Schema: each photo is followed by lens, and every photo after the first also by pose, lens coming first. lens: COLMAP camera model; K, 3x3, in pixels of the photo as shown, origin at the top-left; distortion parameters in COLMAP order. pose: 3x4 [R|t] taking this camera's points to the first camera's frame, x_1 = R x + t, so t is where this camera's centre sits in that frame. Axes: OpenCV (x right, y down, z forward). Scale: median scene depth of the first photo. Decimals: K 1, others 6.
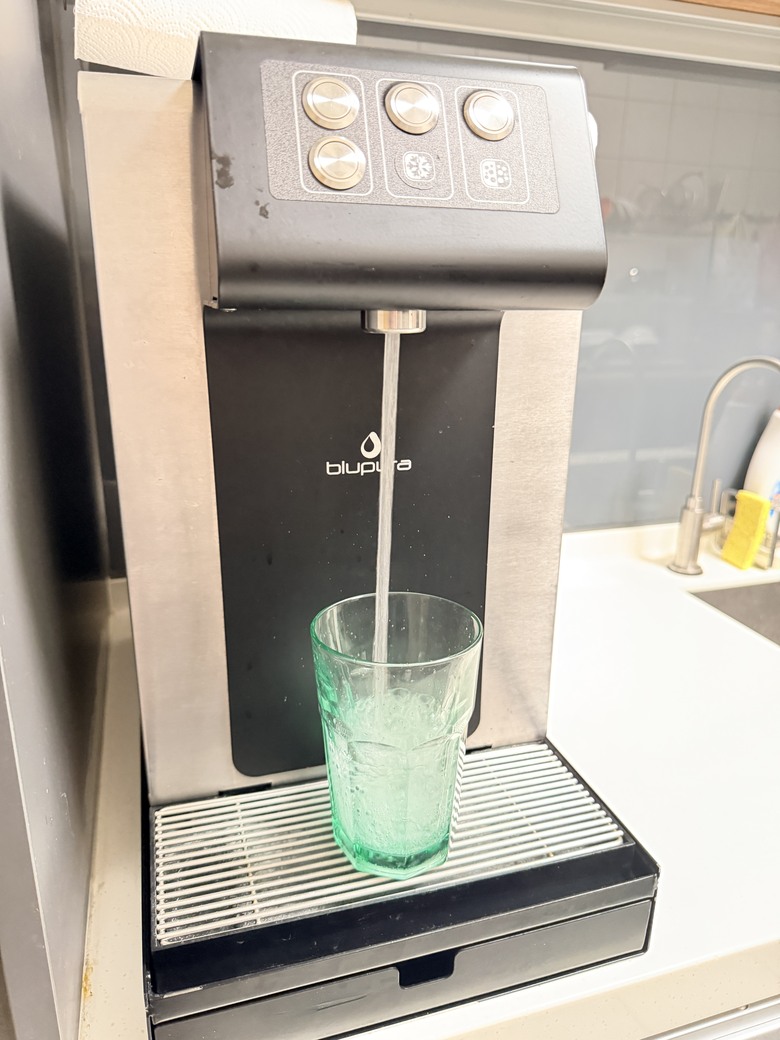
lens RADIAL K [[749.5, 0, 388.5], [0, 749.5, 520.6], [0, 0, 1]] dist [0.125147, -0.129226]
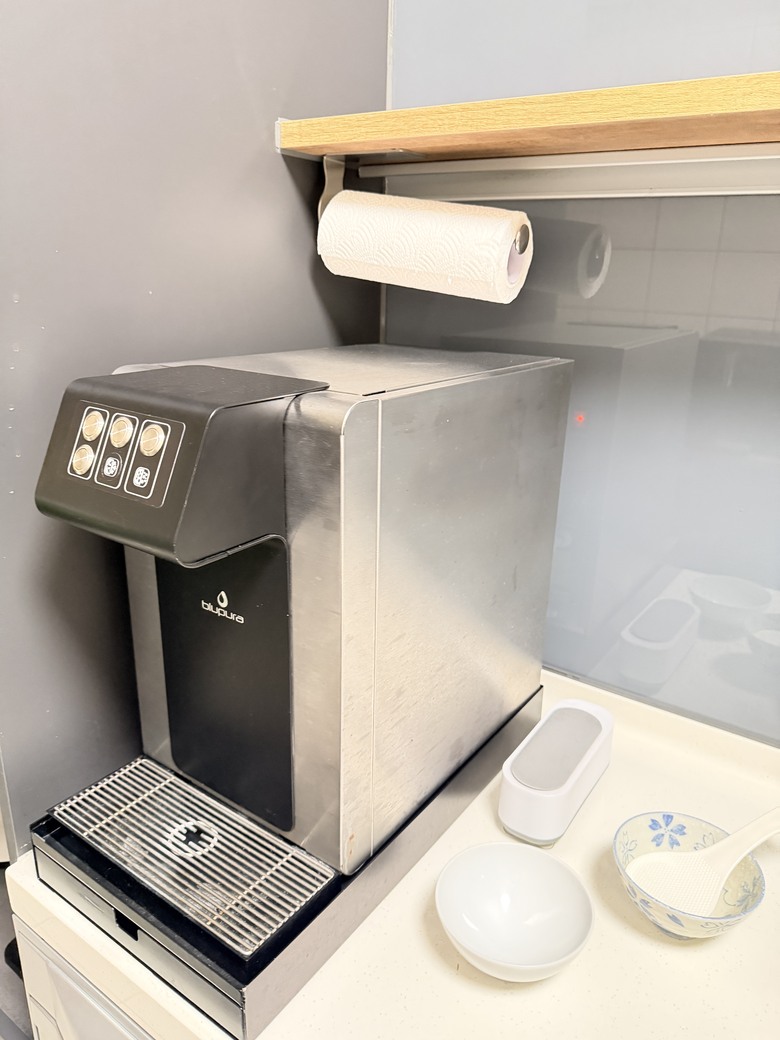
lens RADIAL K [[749.5, 0, 388.5], [0, 749.5, 520.6], [0, 0, 1]] dist [0.125147, -0.129226]
pose [[0.598125, 0.252310, -0.760649, 1.290600], [-0.268995, 0.957289, 0.106017, -0.502309], [0.754910, 0.141200, 0.640448, 0.257519]]
